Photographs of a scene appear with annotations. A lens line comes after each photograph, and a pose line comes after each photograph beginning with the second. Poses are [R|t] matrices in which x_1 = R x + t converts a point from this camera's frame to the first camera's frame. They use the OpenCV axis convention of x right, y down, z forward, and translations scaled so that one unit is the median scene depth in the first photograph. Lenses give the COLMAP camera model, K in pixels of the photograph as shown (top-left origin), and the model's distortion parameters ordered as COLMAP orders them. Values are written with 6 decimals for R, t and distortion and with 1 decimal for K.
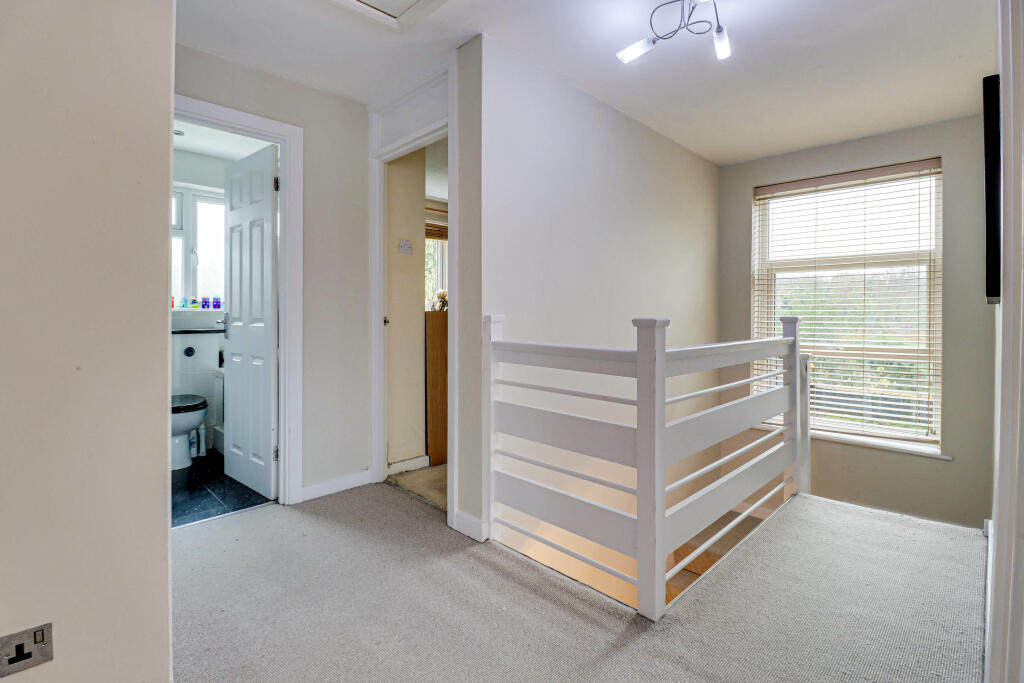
lens RADIAL K [[472.8, 0, 513.8], [0, 472.8, 322.6], [0, 0, 1]] dist [0.000558, 0.000050]
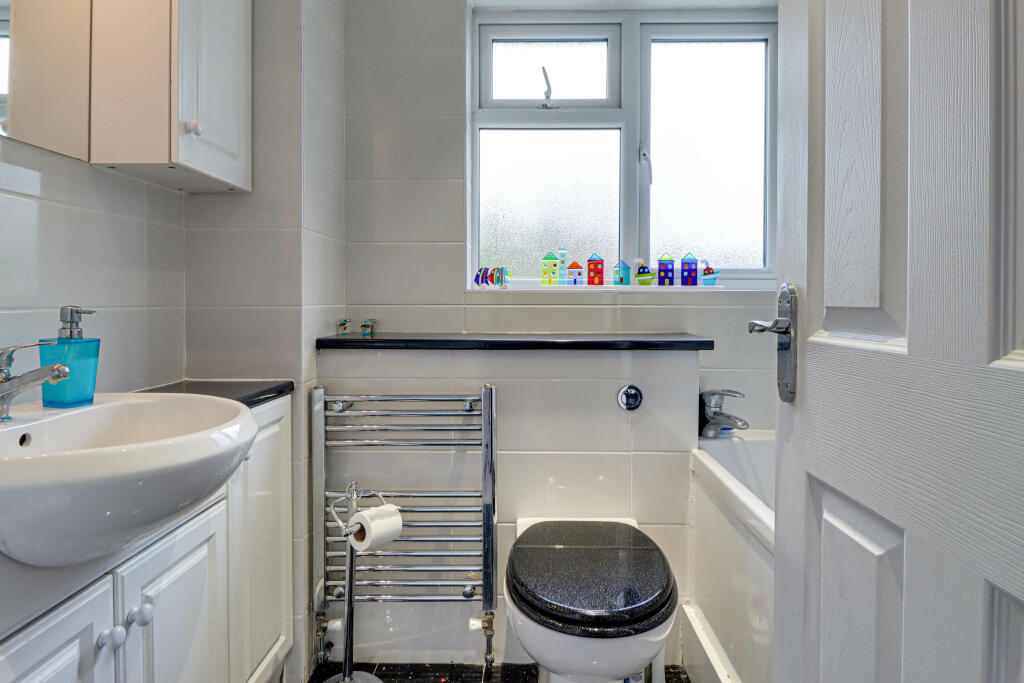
lens RADIAL K [[577.4, 0, 514.8], [0, 577.4, 314.2], [0, 0, 1]] dist [0.000943, 0.000047]
pose [[0.703544, 0.007230, -0.710615, -0.386395], [-0.005428, 0.999974, 0.004801, -0.006932], [0.710631, 0.000480, 0.703565, 0.552003]]
